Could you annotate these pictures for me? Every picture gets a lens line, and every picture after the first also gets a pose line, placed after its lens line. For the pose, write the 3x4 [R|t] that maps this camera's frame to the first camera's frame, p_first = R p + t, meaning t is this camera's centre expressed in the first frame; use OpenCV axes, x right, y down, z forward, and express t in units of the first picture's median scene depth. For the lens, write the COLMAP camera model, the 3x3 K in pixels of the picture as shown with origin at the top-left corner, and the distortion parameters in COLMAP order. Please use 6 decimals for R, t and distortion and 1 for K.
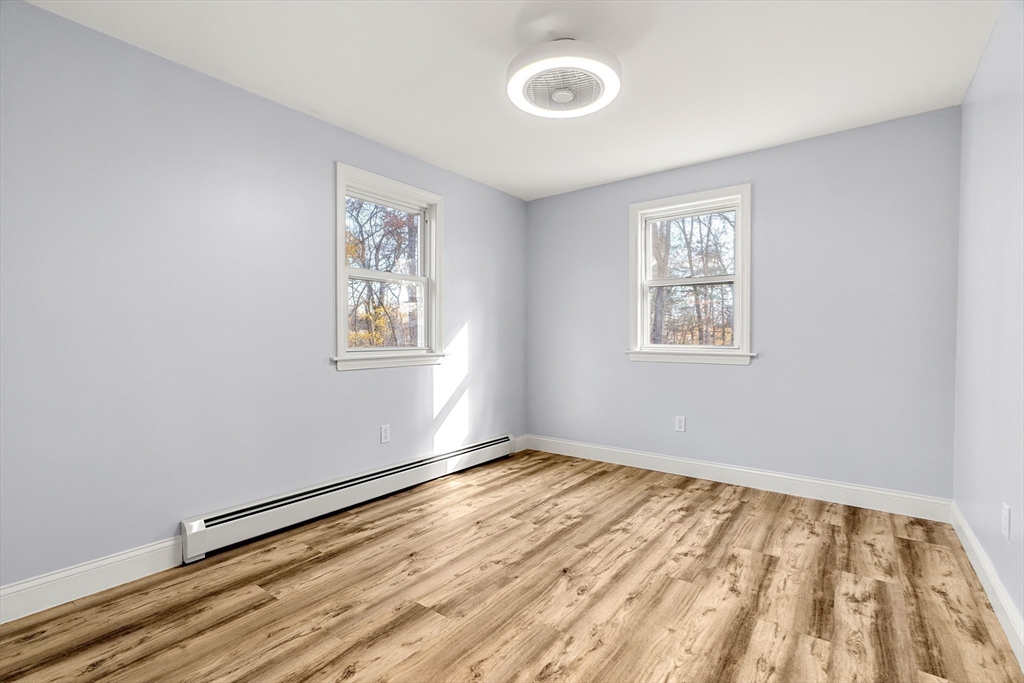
lens RADIAL K [[467.9, 0, 505.0], [0, 467.9, 337.5], [0, 0, 1]] dist [-0.009918, 0.003561]
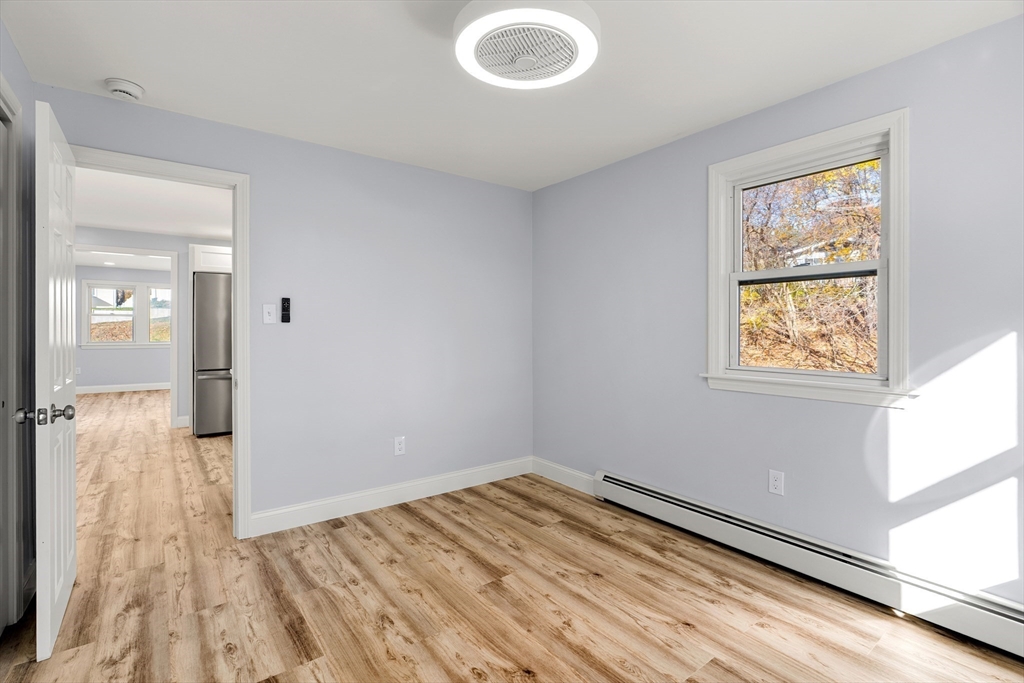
lens RADIAL K [[467.9, 0, 516.9], [0, 467.9, 331.3], [0, 0, 1]] dist [-0.009918, 0.003561]
pose [[-0.253249, 0.006381, -0.967380, 0.807554], [-0.003942, 0.999963, 0.007627, -0.061734], [0.967393, 0.005745, -0.253214, 1.086068]]
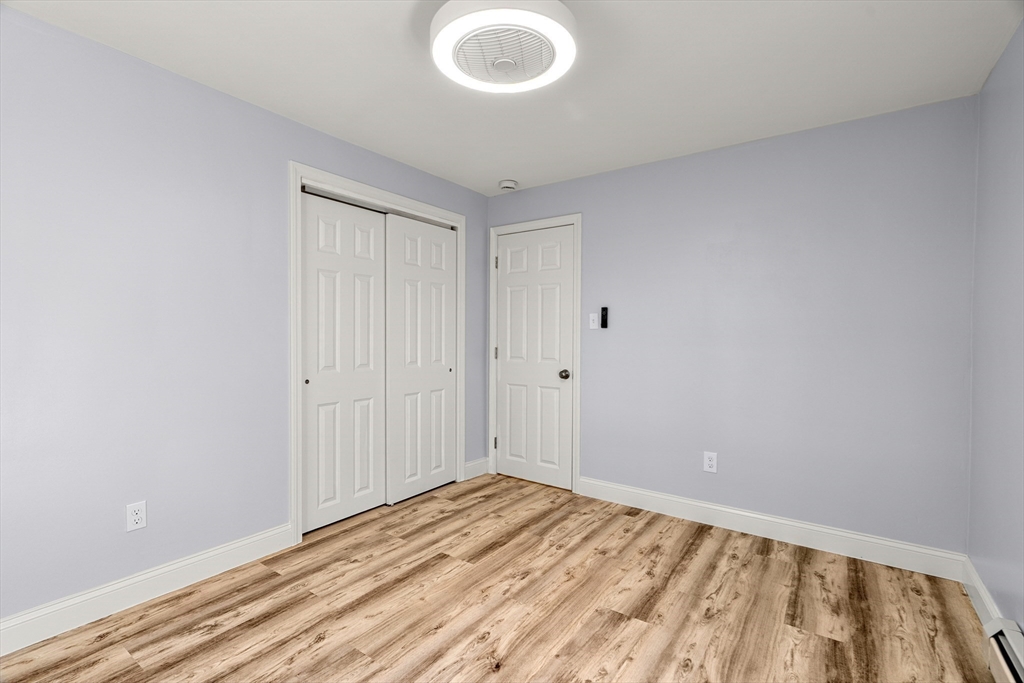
lens RADIAL K [[467.9, 0, 513.6], [0, 467.9, 338.1], [0, 0, 1]] dist [-0.009918, 0.003561]
pose [[-0.998837, -0.004147, -0.048036, 0.130866], [-0.004807, 0.999895, 0.013643, -0.058726], [0.047975, 0.013858, -0.998752, 1.645721]]
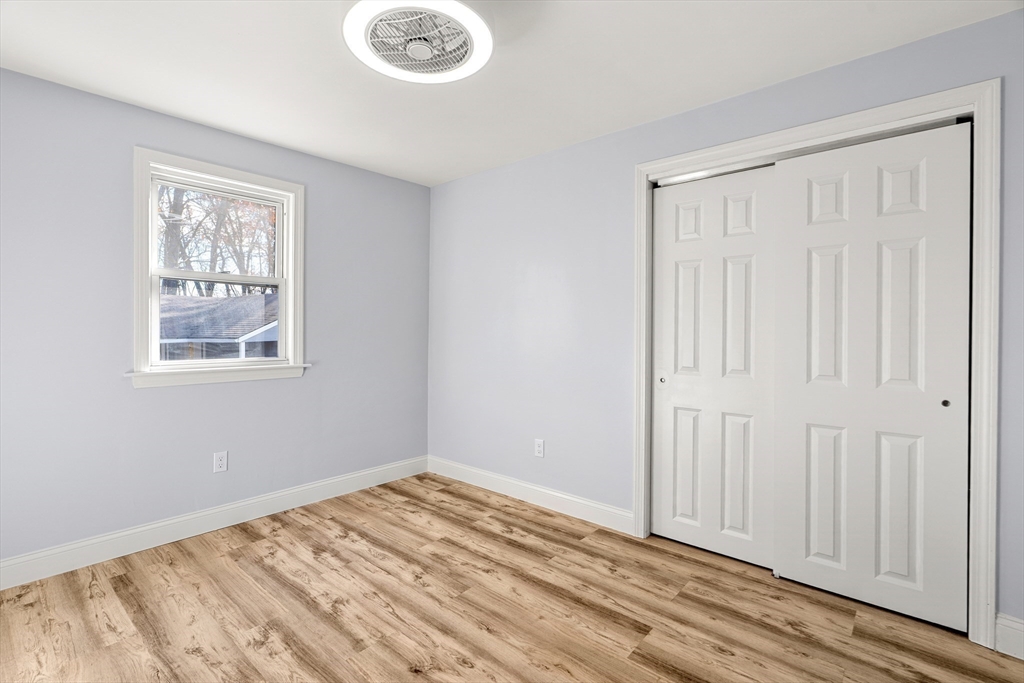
lens RADIAL K [[467.9, 0, 512.2], [0, 467.9, 335.8], [0, 0, 1]] dist [-0.009918, 0.003561]
pose [[0.057341, -0.009814, 0.998306, -0.570765], [-0.001139, 0.999950, 0.009896, -0.051299], [-0.998354, -0.001705, 0.057327, 0.741480]]
